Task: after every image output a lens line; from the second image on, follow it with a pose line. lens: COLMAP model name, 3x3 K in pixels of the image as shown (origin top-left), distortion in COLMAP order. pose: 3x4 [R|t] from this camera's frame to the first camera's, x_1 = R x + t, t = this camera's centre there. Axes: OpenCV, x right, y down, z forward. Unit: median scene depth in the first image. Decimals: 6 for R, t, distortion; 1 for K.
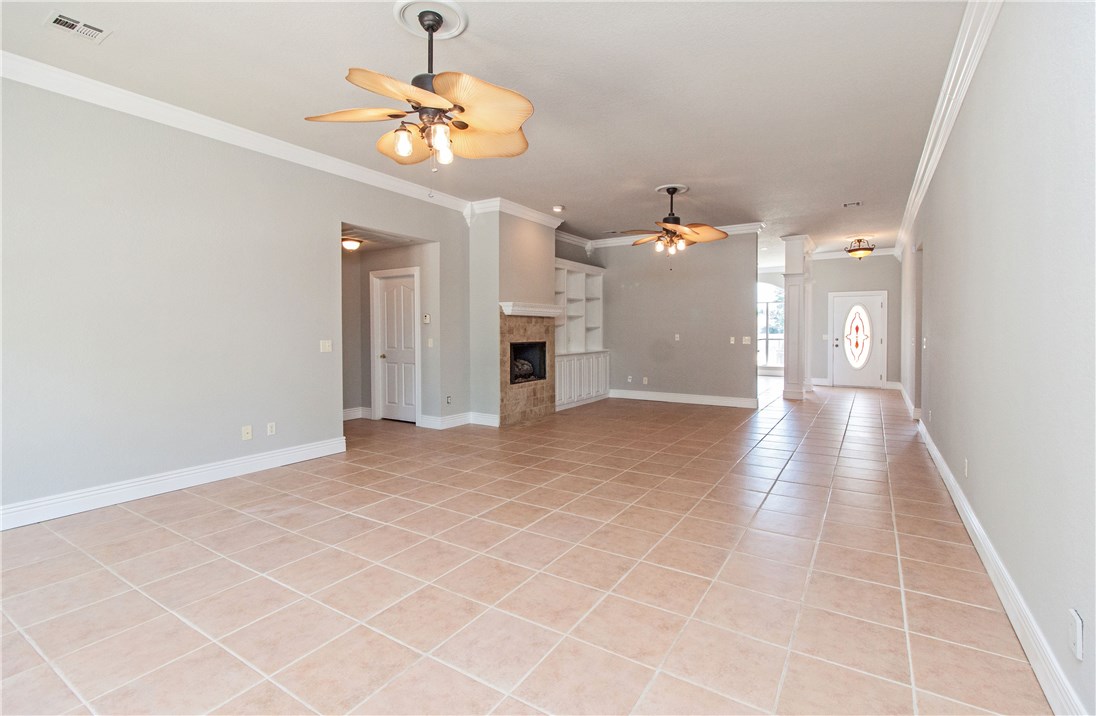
lens RADIAL K [[502.5, 0, 568.3], [0, 502.5, 341.8], [0, 0, 1]] dist [0.009457, 0.000423]
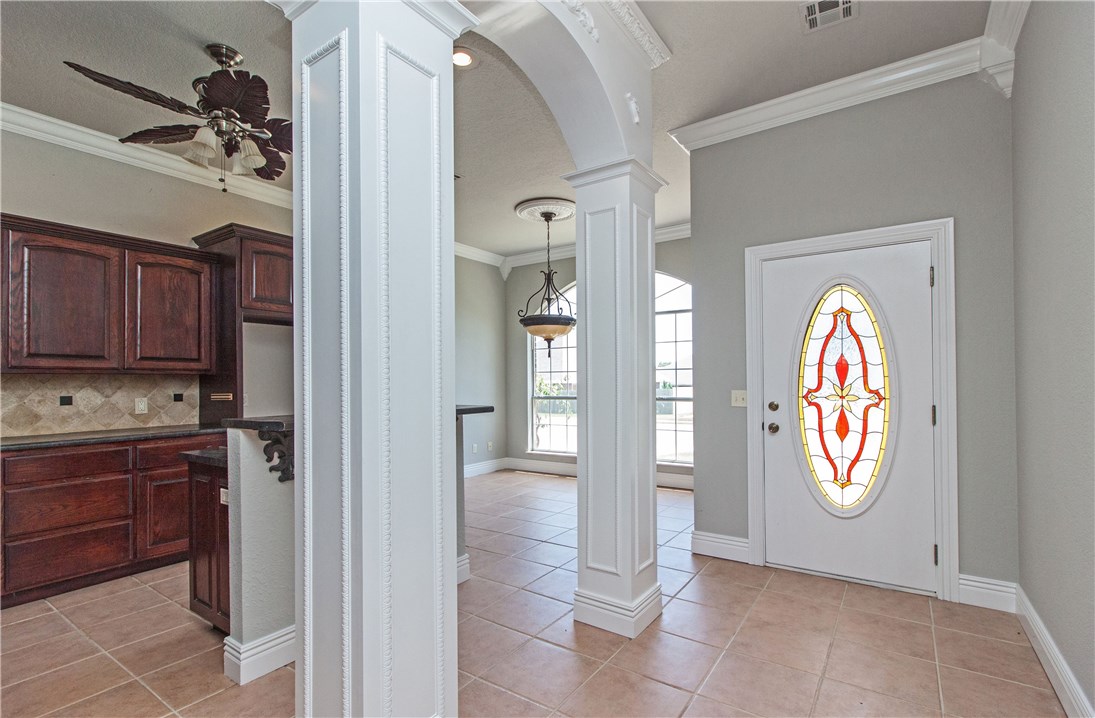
lens RADIAL K [[502.1, 0, 577.6], [0, 502.1, 377.4], [0, 0, 1]] dist [0.009457, 0.000423]
pose [[0.999796, -0.012444, -0.015902, 0.596289], [0.012096, 0.999689, -0.021793, -0.023335], [0.016168, 0.021596, 0.999636, 0.995182]]
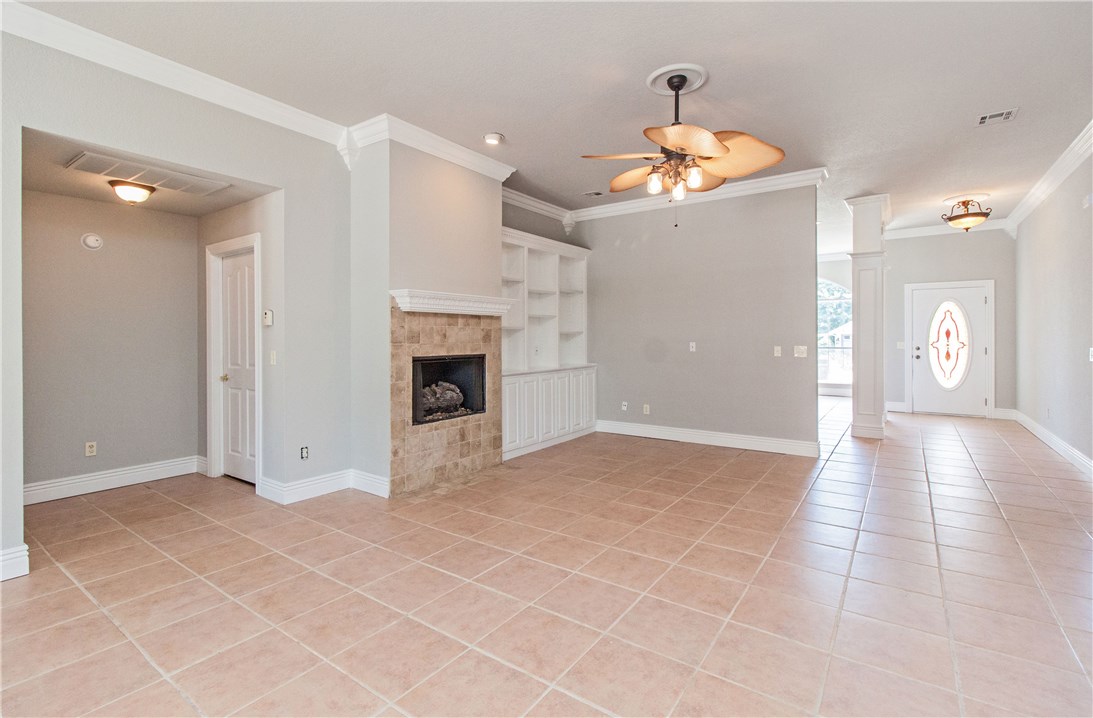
lens RADIAL K [[501.5, 0, 554.8], [0, 501.5, 338.6], [0, 0, 1]] dist [0.002602, -0.000611]
pose [[0.997922, -0.002074, -0.064398, 0.082176], [0.000815, 0.999808, -0.019559, -0.007228], [0.064426, 0.019466, 0.997733, 0.345189]]
